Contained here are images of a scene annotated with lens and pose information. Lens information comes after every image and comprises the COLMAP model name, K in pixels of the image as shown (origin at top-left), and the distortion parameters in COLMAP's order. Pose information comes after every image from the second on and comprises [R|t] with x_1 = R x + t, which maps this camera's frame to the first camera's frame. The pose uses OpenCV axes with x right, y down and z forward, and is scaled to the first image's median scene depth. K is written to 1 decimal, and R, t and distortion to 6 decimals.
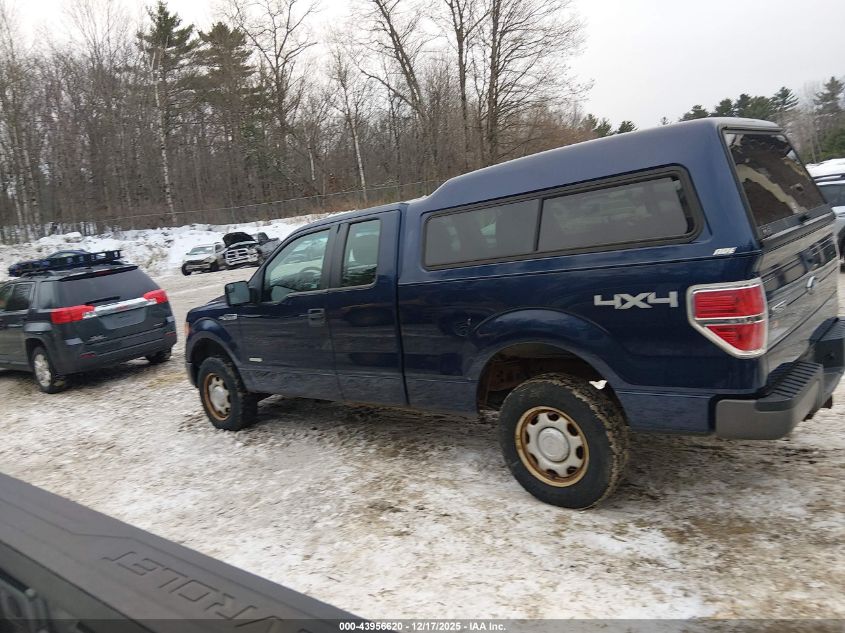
lens RADIAL K [[666.4, 0, 422.5], [0, 666.4, 316.5], [0, 0, 1]] dist [0.092300, -0.198669]
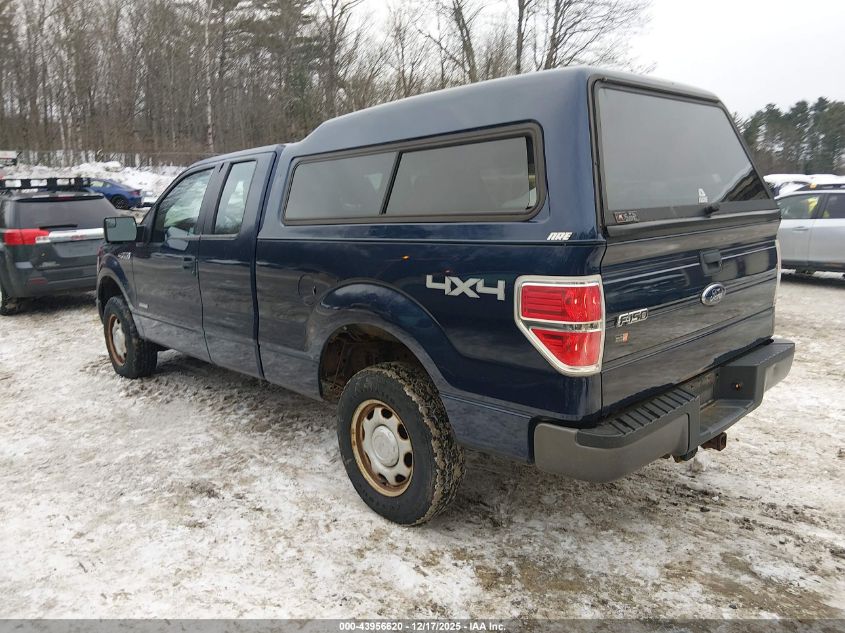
lens RADIAL K [[661.1, 0, 421.1], [0, 661.1, 307.2], [0, 0, 1]] dist [0.089499, -0.181160]
pose [[0.990253, 0.122900, -0.065539, 0.266411], [-0.120577, 0.991964, 0.038310, -0.019480], [0.069721, -0.030034, 0.997114, 0.168694]]
